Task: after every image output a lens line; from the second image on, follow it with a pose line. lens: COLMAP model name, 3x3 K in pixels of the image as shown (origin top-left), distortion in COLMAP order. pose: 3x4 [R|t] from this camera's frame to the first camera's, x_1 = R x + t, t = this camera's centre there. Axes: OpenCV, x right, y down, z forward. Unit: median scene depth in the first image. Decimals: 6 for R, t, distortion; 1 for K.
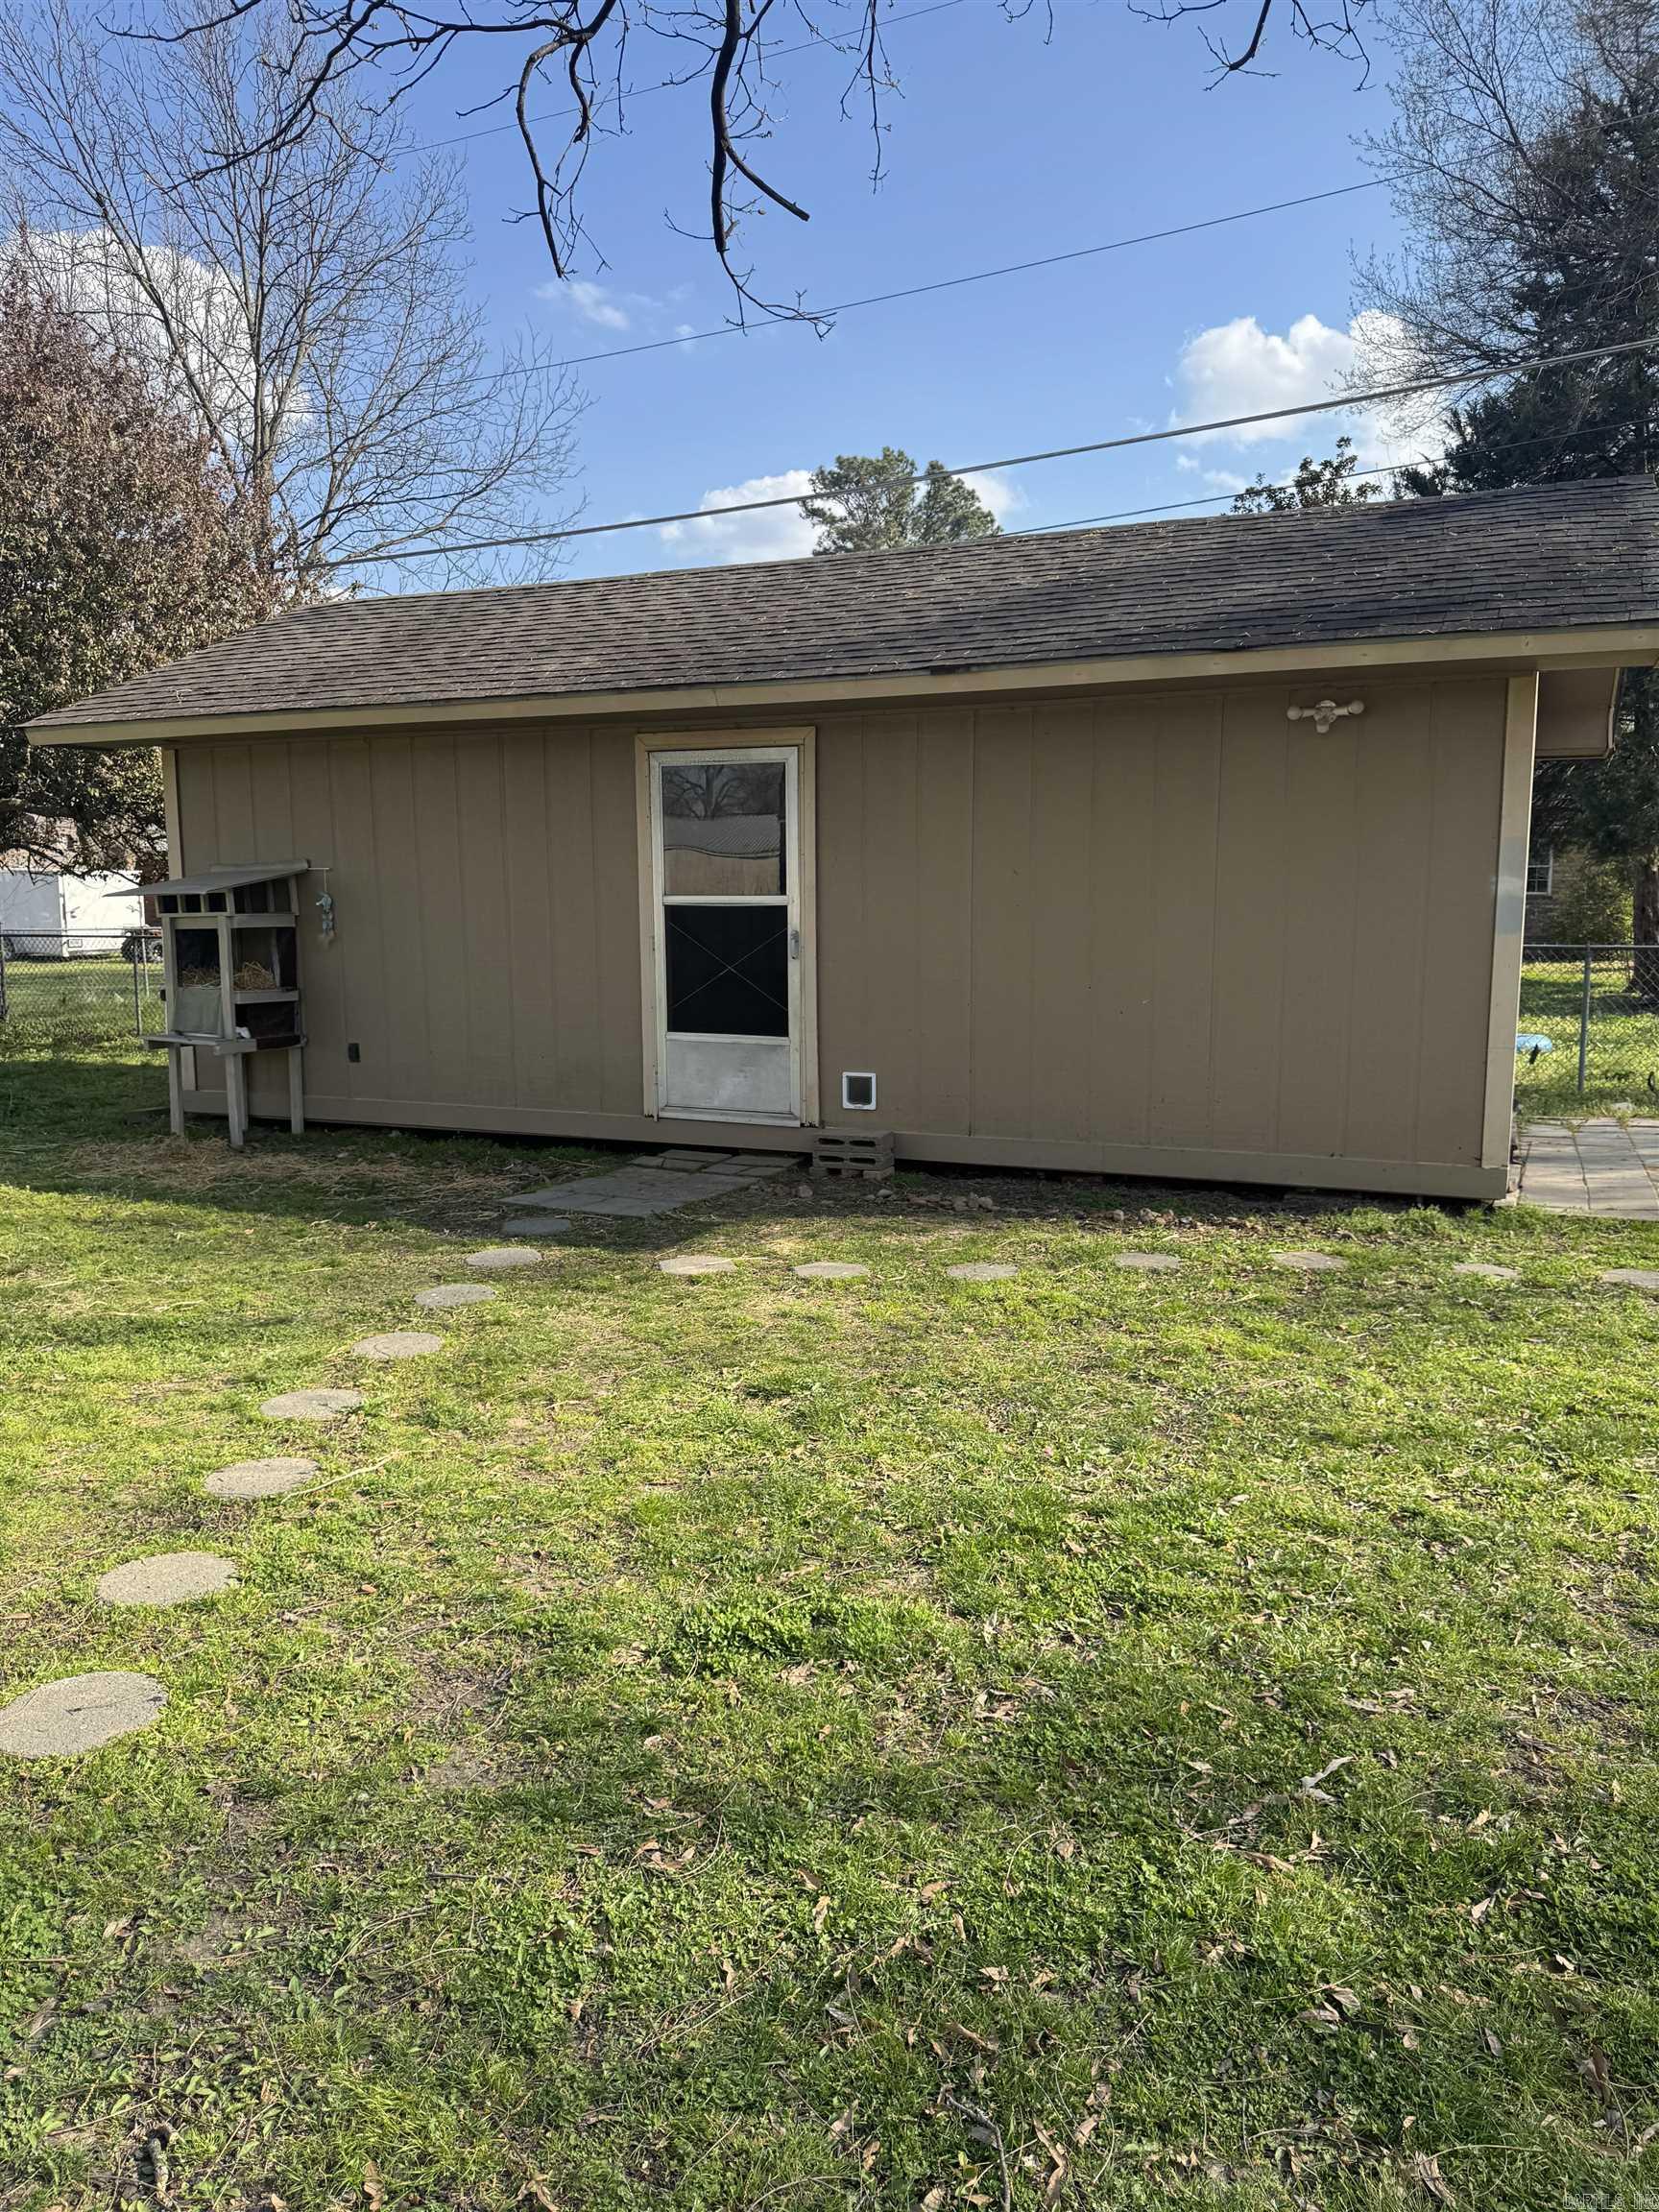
lens RADIAL K [[1554.2, 0, 835.4], [0, 1554.2, 1112.1], [0, 0, 1]] dist [0.138652, -0.260662]
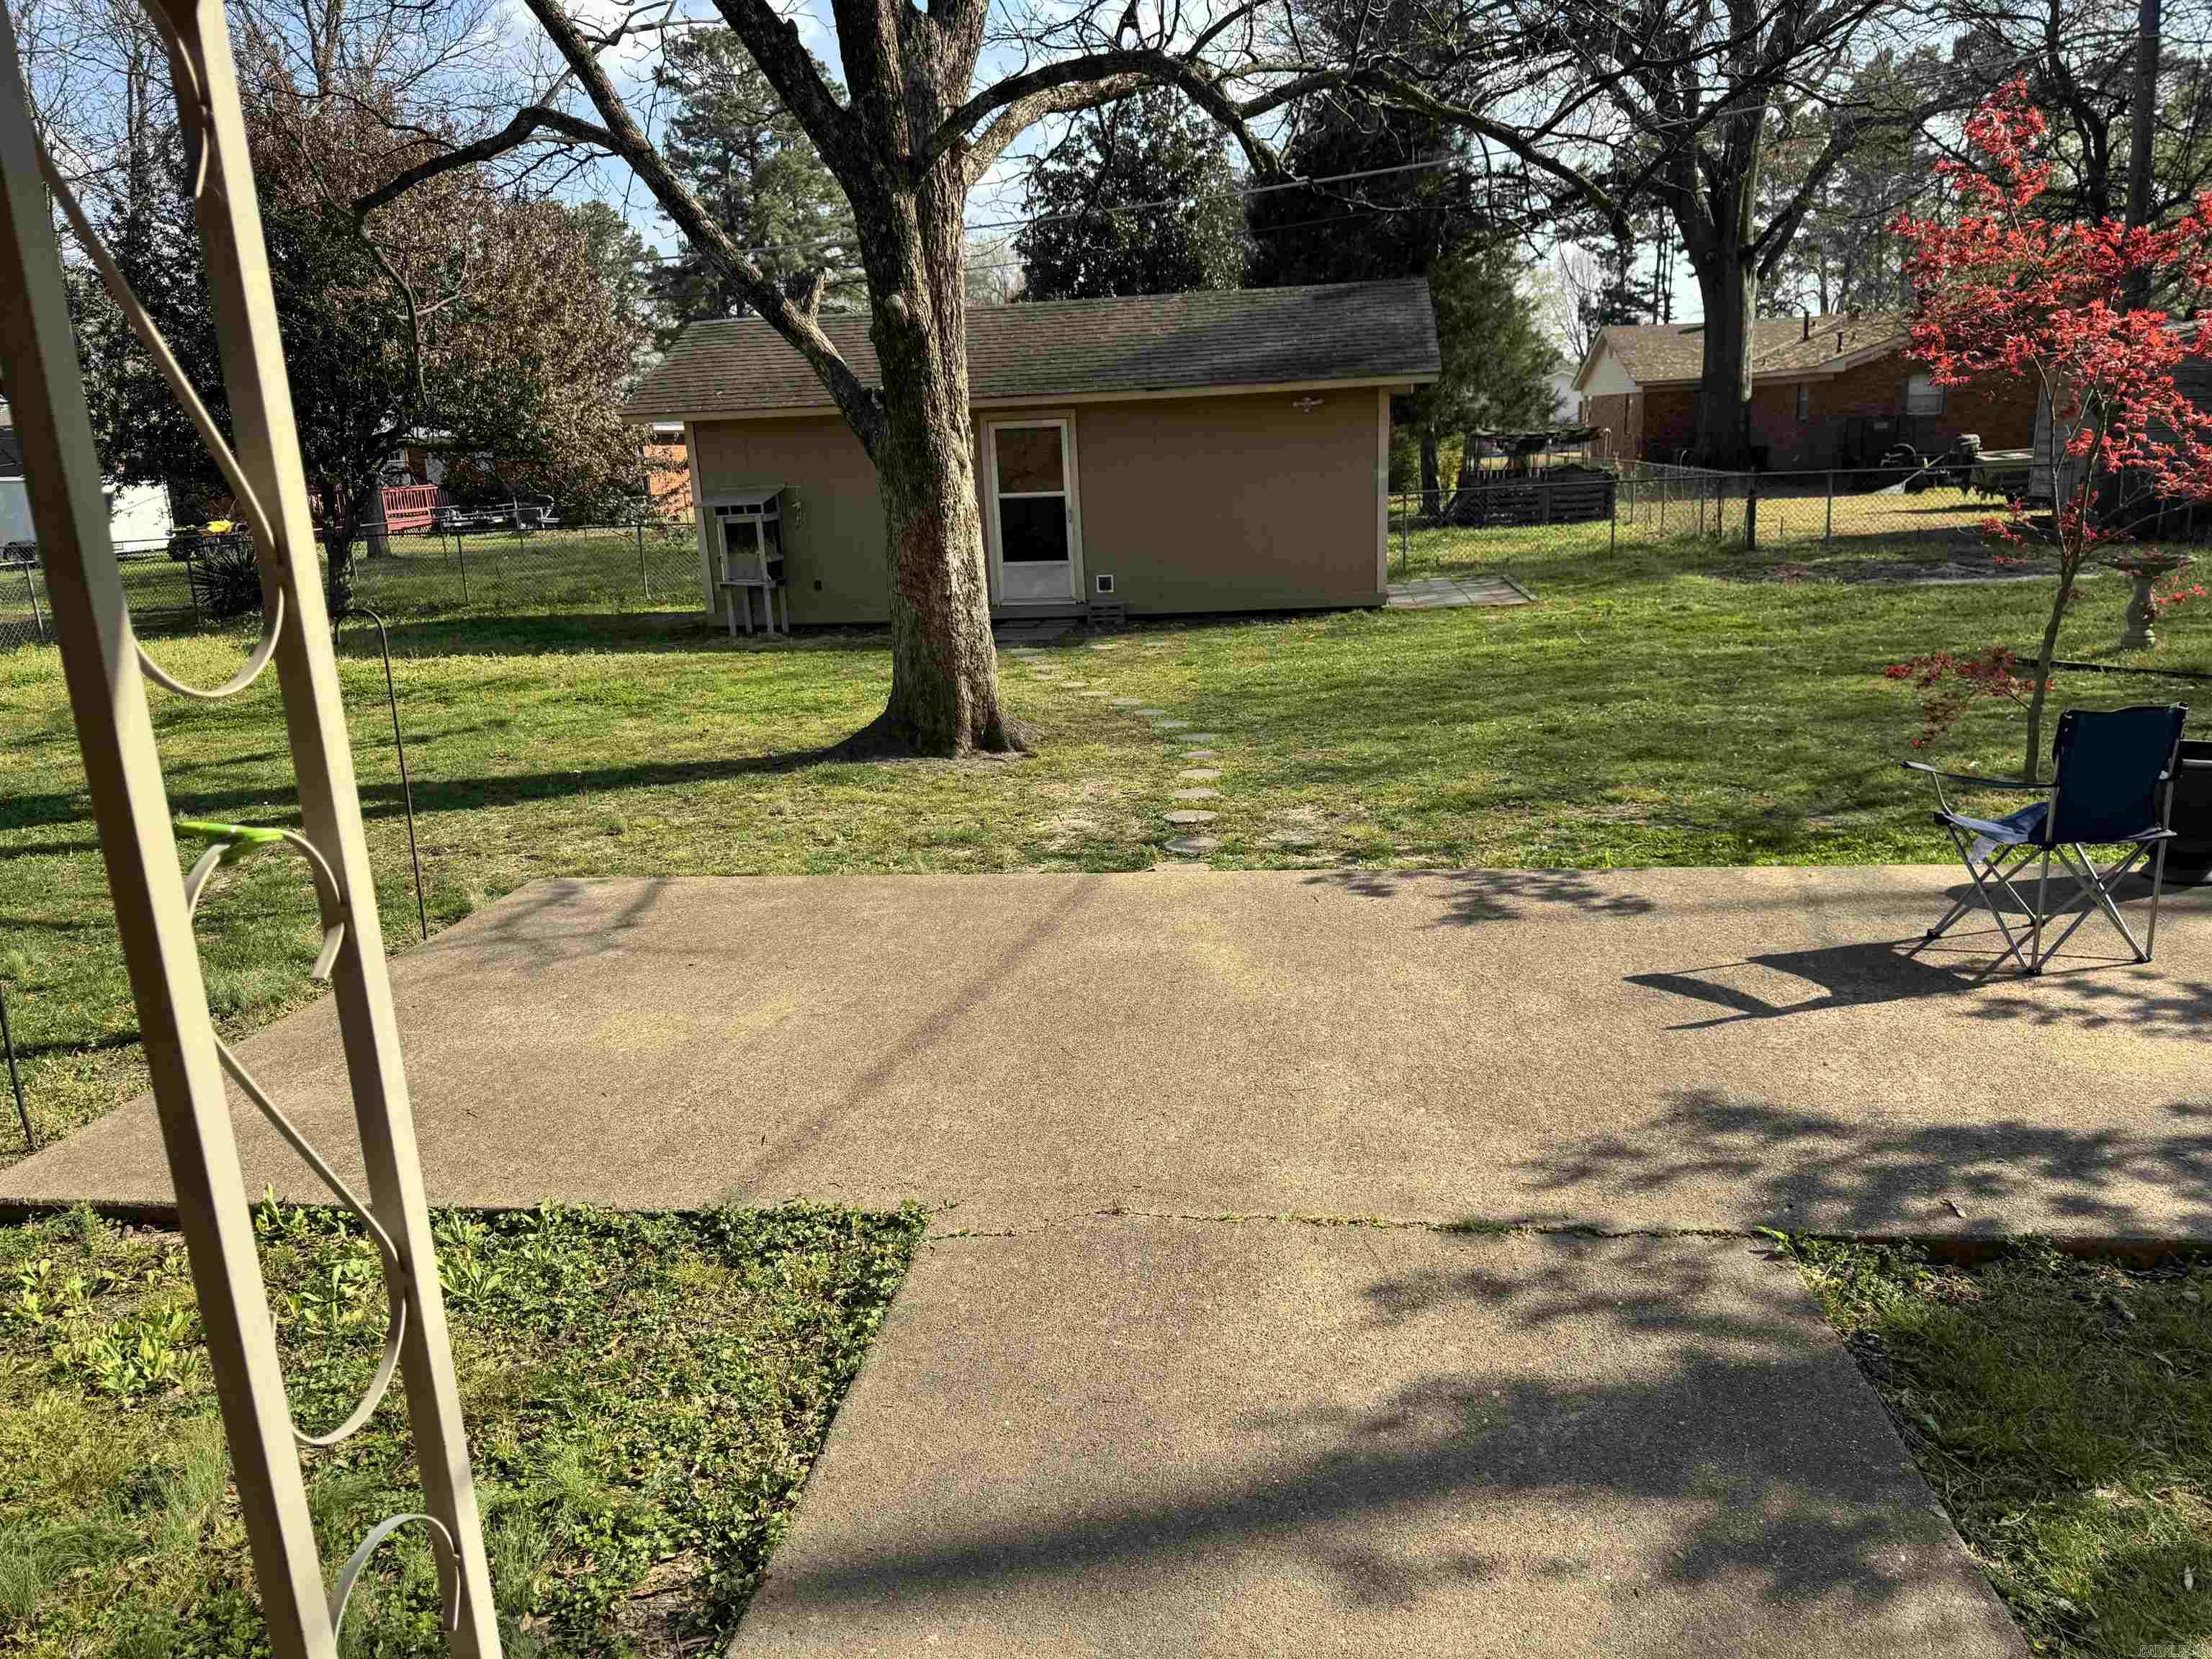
lens RADIAL K [[1554.2, 0, 1105.7], [0, 1554.2, 842.6], [0, 0, 1]] dist [0.138652, -0.260662]
pose [[0.961210, -0.107762, 0.253894, -0.538978], [0.078954, 0.989499, 0.121070, 0.074950], [-0.264275, -0.096328, 0.959625, -1.036009]]
